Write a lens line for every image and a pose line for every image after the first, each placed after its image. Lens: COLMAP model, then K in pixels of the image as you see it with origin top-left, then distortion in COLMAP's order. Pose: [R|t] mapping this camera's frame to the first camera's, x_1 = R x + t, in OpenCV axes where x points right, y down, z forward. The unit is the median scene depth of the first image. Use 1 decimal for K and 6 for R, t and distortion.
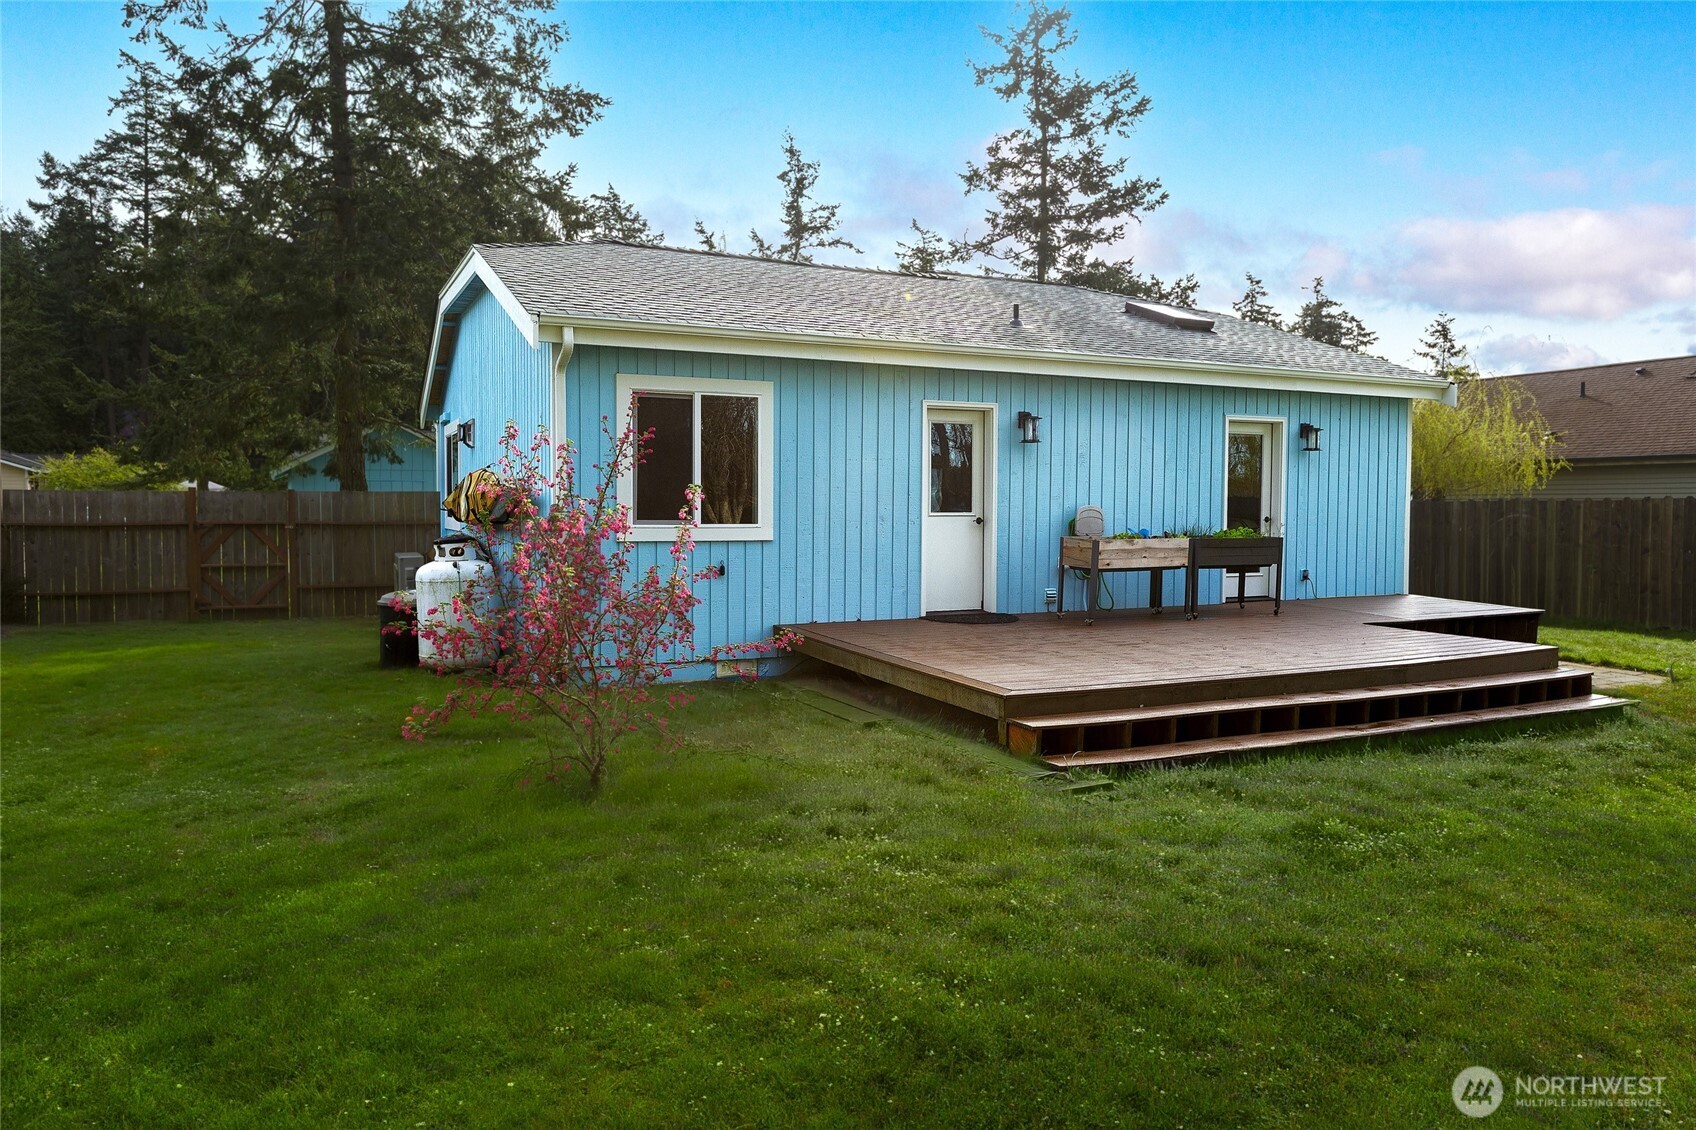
lens RADIAL K [[1143.4, 0, 849.0], [0, 1143.4, 562.0], [0, 0, 1]] dist [-0.006198, 0.002674]
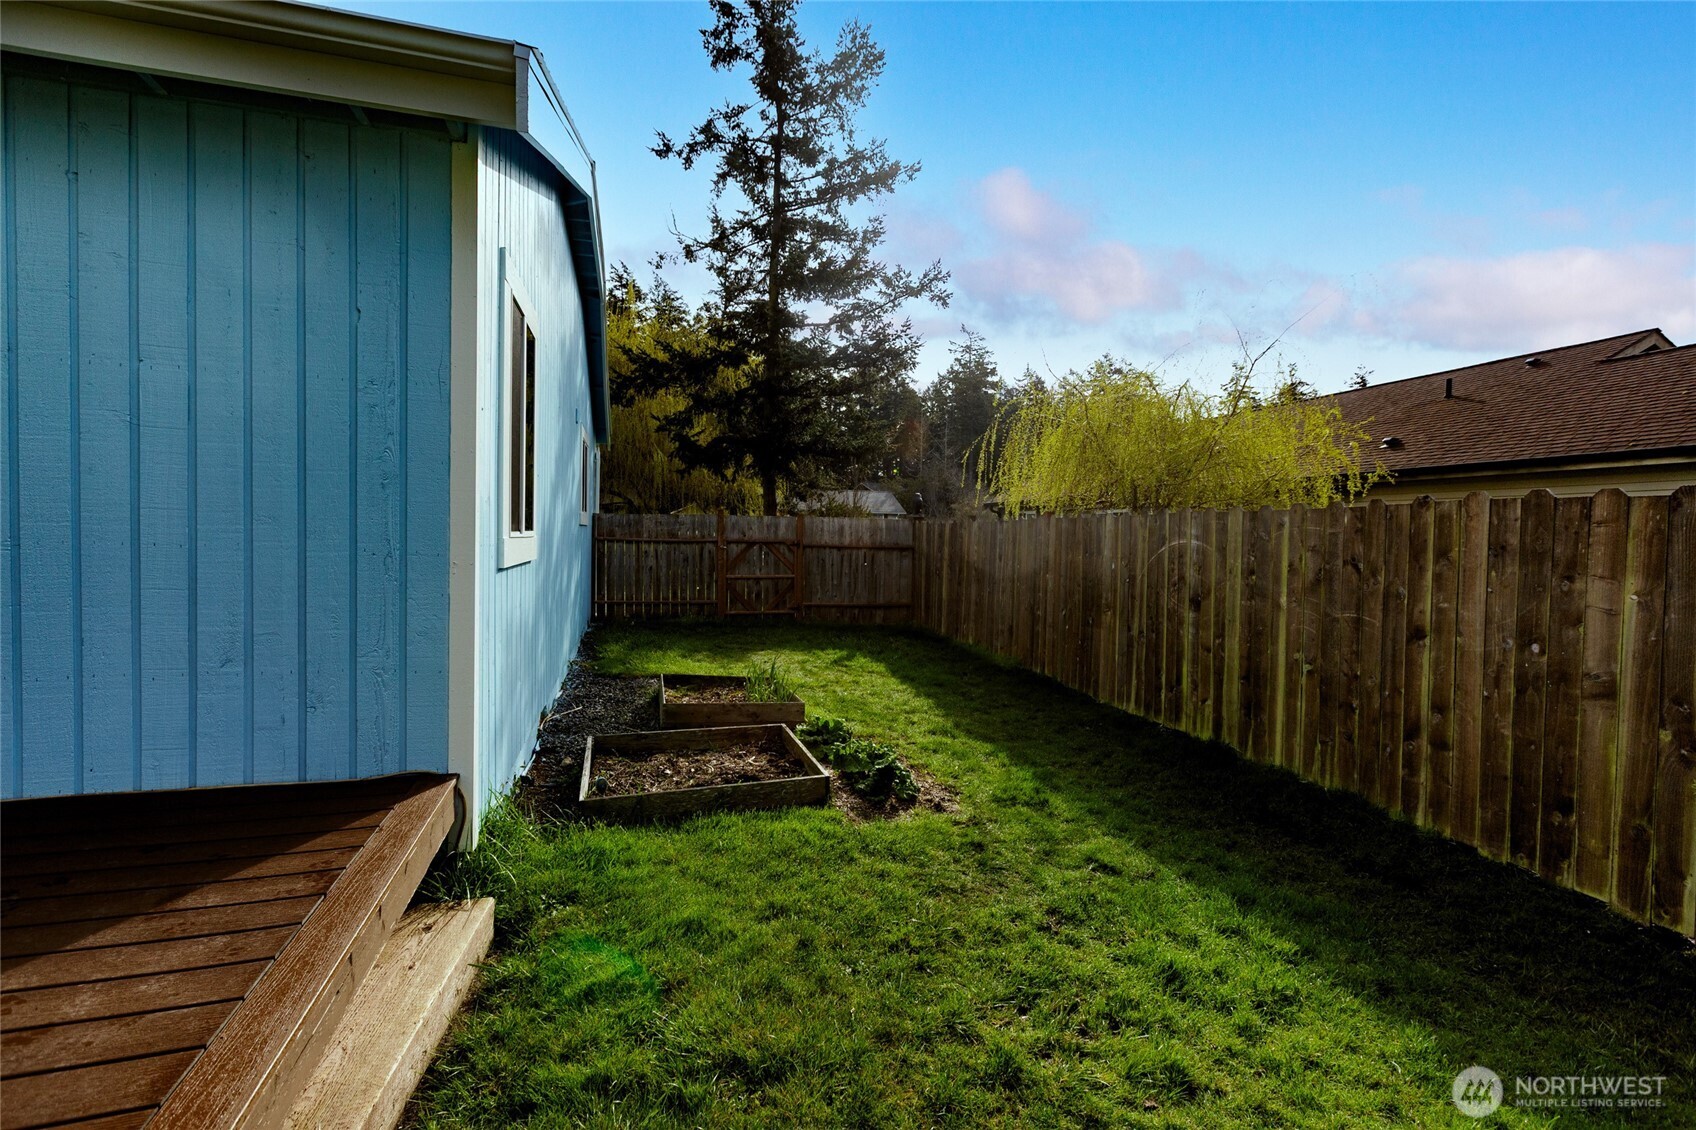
lens RADIAL K [[755.7, 0, 846.2], [0, 755.7, 560.5], [0, 0, 1]] dist [0.003836, -0.002101]
pose [[0.985611, 0.024349, -0.167264, 0.677234], [-0.027138, 0.999528, -0.014407, -0.032072], [0.166834, 0.018738, 0.985807, 0.878321]]
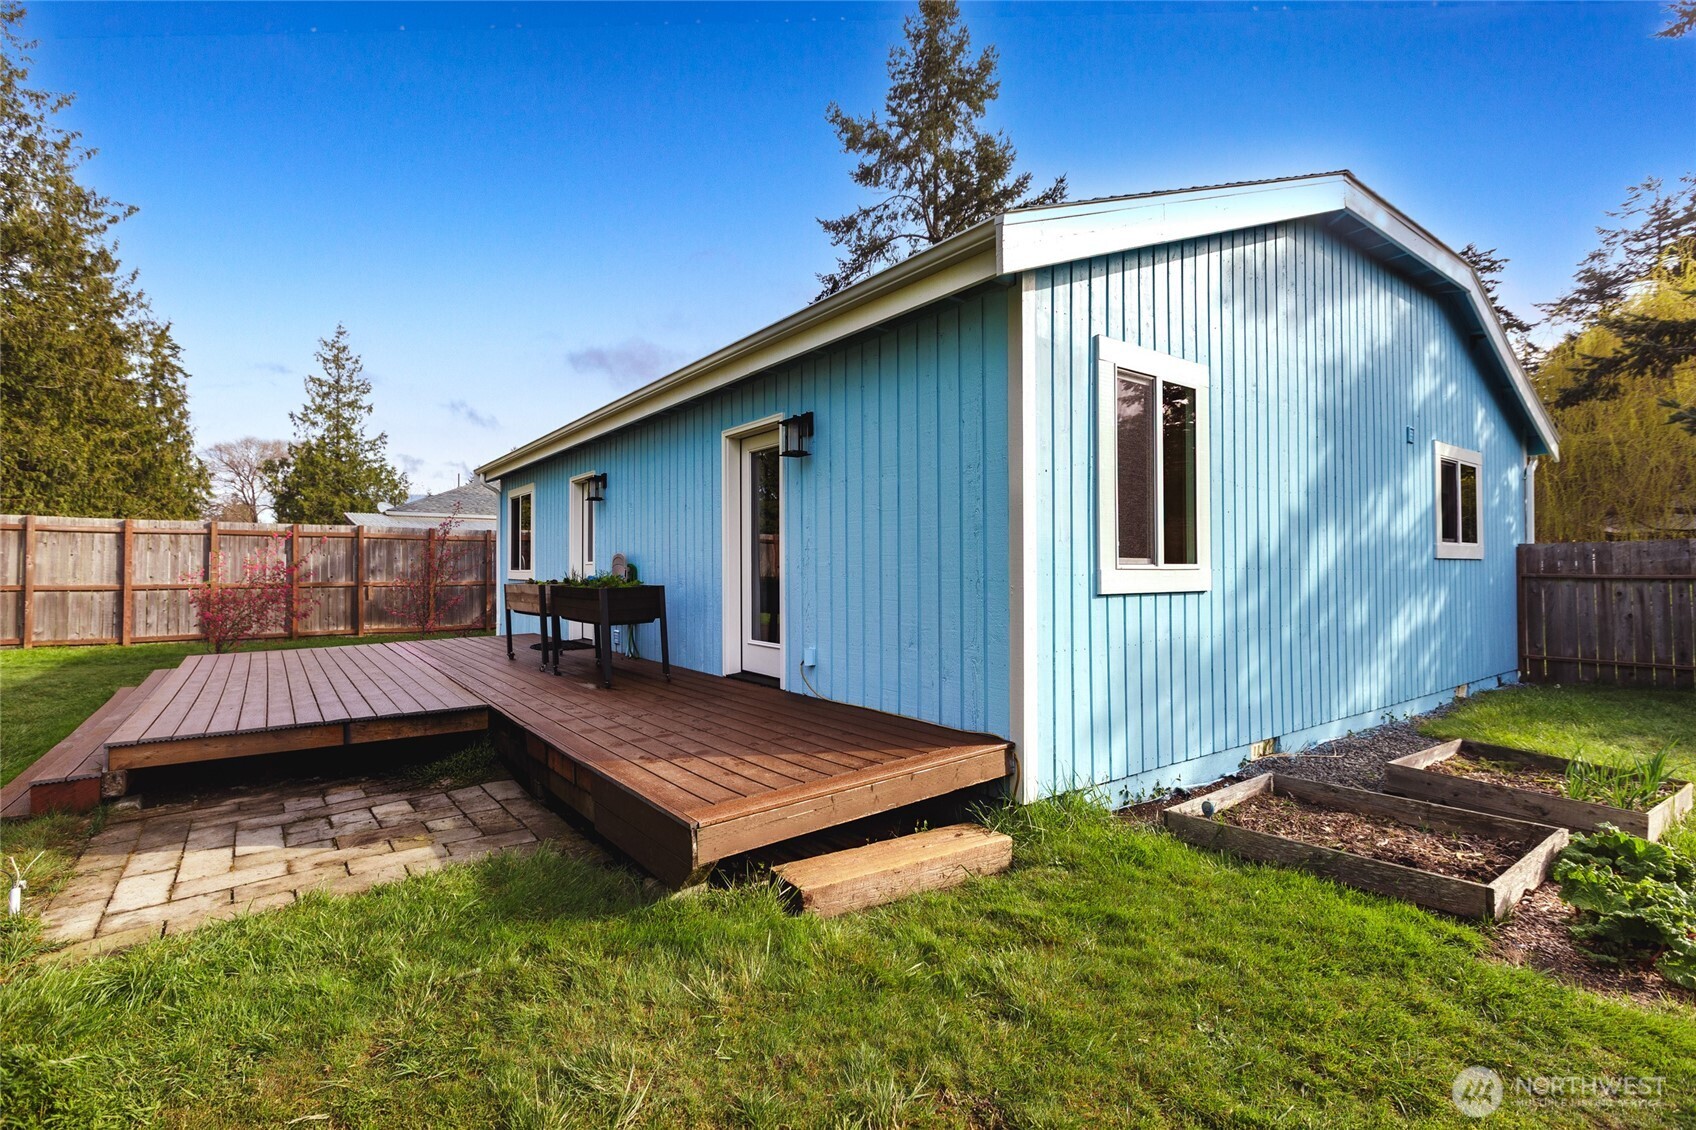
lens RADIAL K [[755.7, 0, 844.5], [0, 755.7, 564.1], [0, 0, 1]] dist [0.003836, -0.002101]
pose [[0.190614, -0.015928, -0.981536, 1.019401], [-0.041886, 0.998826, -0.024343, -0.027667], [0.980771, 0.045753, 0.189723, 1.068028]]
